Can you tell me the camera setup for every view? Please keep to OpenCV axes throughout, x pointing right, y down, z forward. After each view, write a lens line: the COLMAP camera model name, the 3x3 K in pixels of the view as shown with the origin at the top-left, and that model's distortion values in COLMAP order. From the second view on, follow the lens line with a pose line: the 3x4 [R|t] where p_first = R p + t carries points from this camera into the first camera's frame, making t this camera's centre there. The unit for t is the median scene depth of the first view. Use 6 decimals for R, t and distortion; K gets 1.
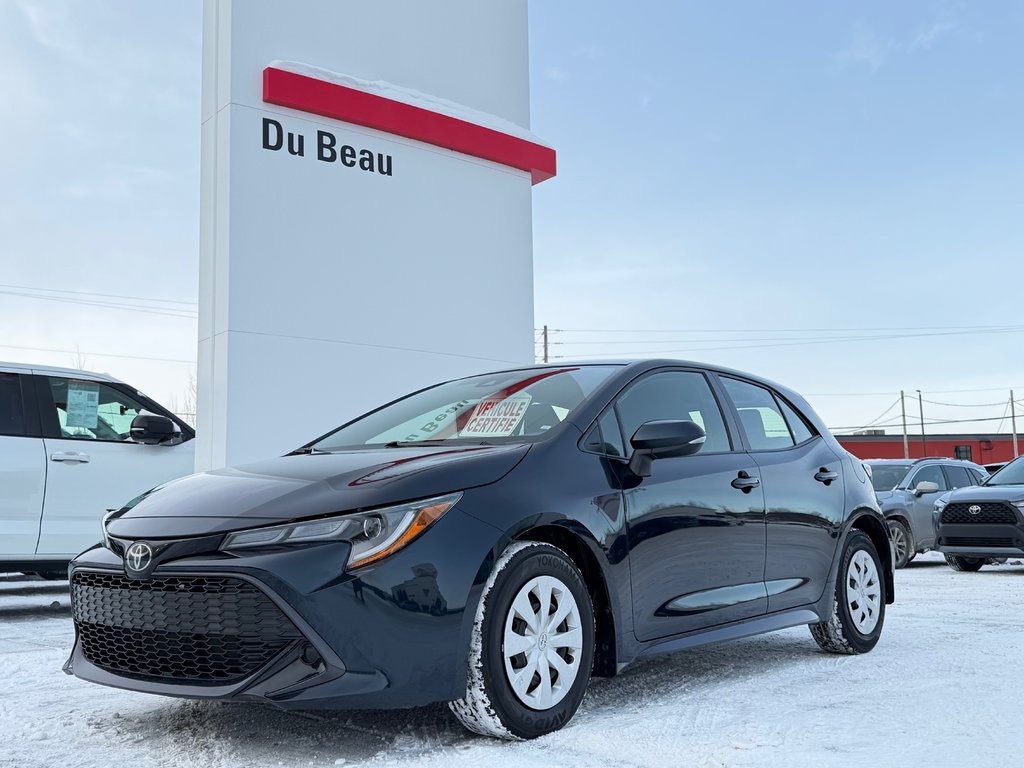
lens RADIAL K [[1107.9, 0, 510.4], [0, 1107.9, 377.2], [0, 0, 1]] dist [0.198412, -0.455342]
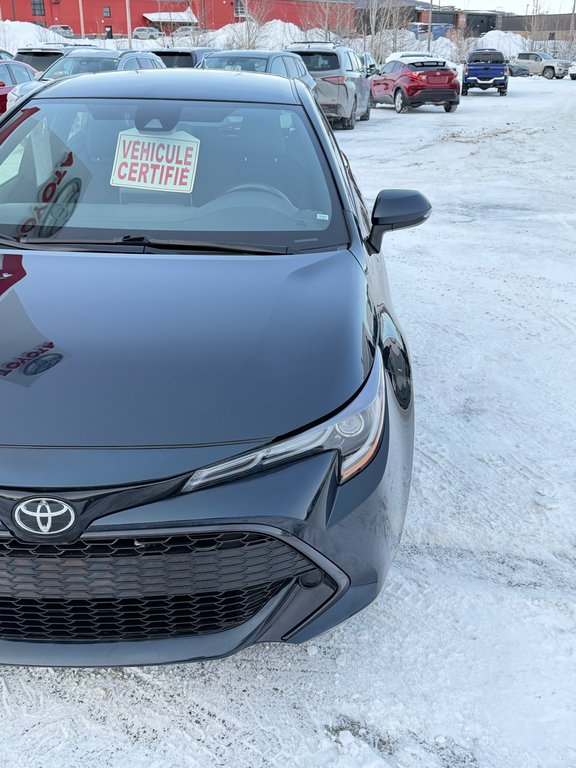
lens RADIAL K [[830.9, 0, 288.0], [0, 830.9, 384.0], [0, 0, 1]] dist [0.198412, -0.455342]
pose [[0.784213, -0.207185, 0.584879, -0.467098], [-0.097085, 0.890026, 0.445452, -0.151186], [-0.612849, -0.406113, 0.677856, 0.546241]]
